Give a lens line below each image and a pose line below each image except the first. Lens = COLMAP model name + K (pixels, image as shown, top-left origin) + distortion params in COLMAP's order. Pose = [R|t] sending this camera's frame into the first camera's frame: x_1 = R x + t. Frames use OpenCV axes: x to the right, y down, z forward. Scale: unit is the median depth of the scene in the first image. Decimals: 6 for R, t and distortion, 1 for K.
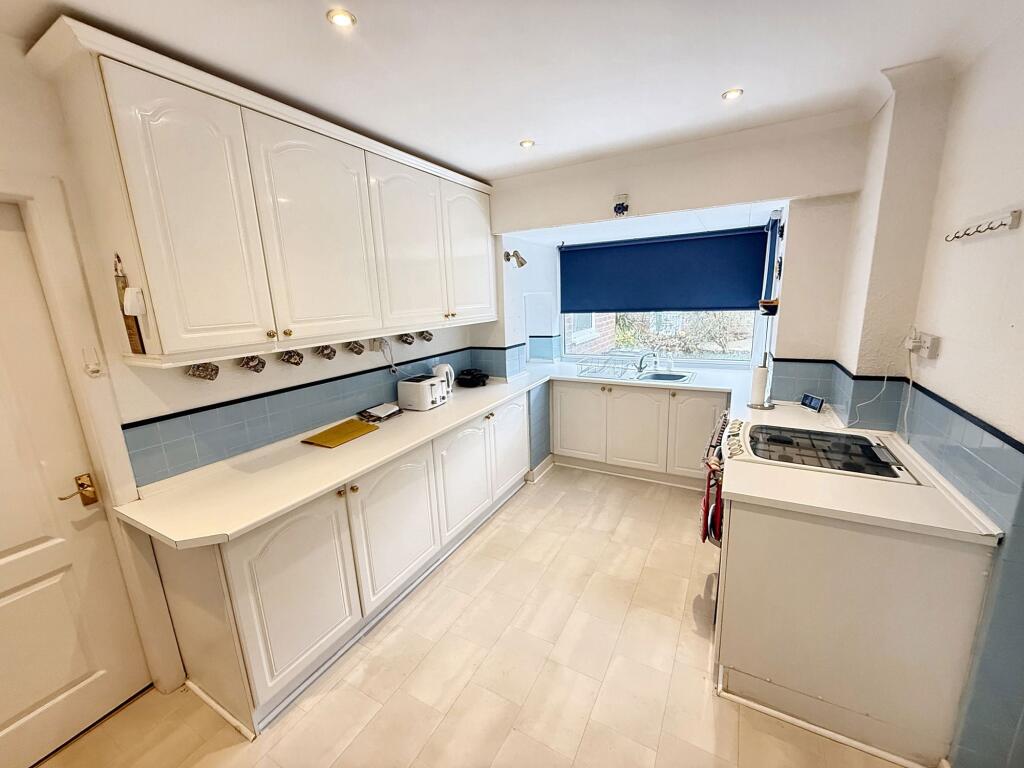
lens RADIAL K [[407.7, 0, 506.0], [0, 407.7, 384.5], [0, 0, 1]] dist [0.002163, -0.000008]
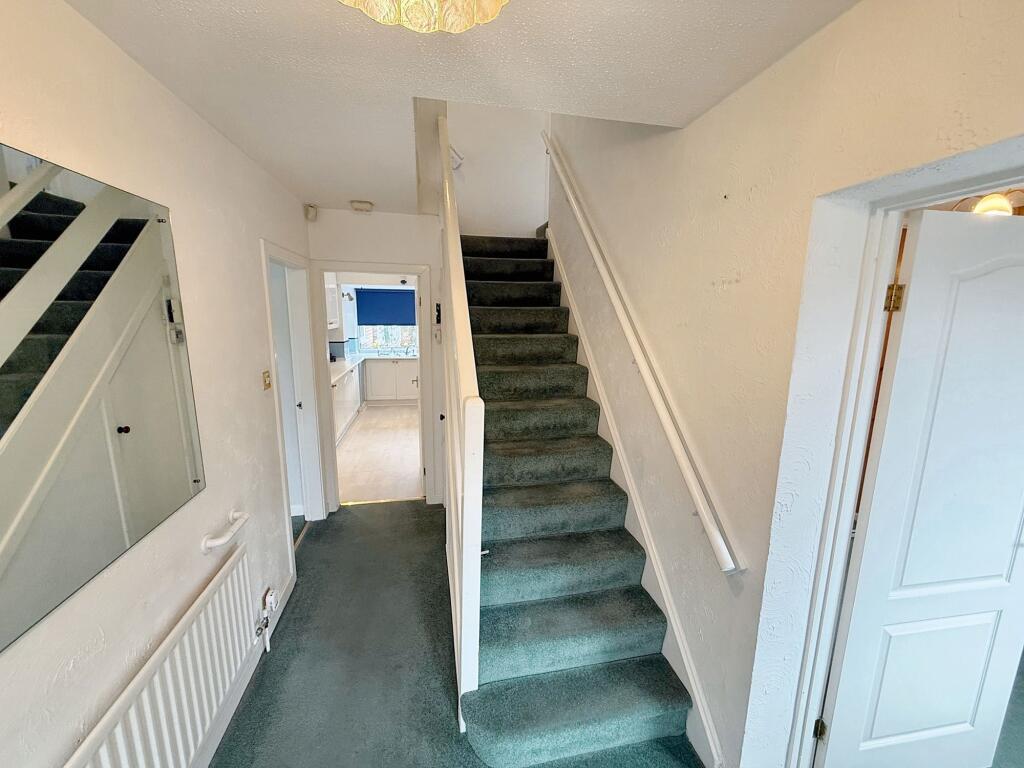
lens RADIAL K [[407.7, 0, 506.5], [0, 407.7, 383.7], [0, 0, 1]] dist [0.002163, -0.000008]
pose [[0.770576, -0.072146, 0.633251, -0.590394], [0.101064, 0.994833, -0.009640, 0.185532], [-0.629284, 0.071427, 0.773886, -0.876319]]
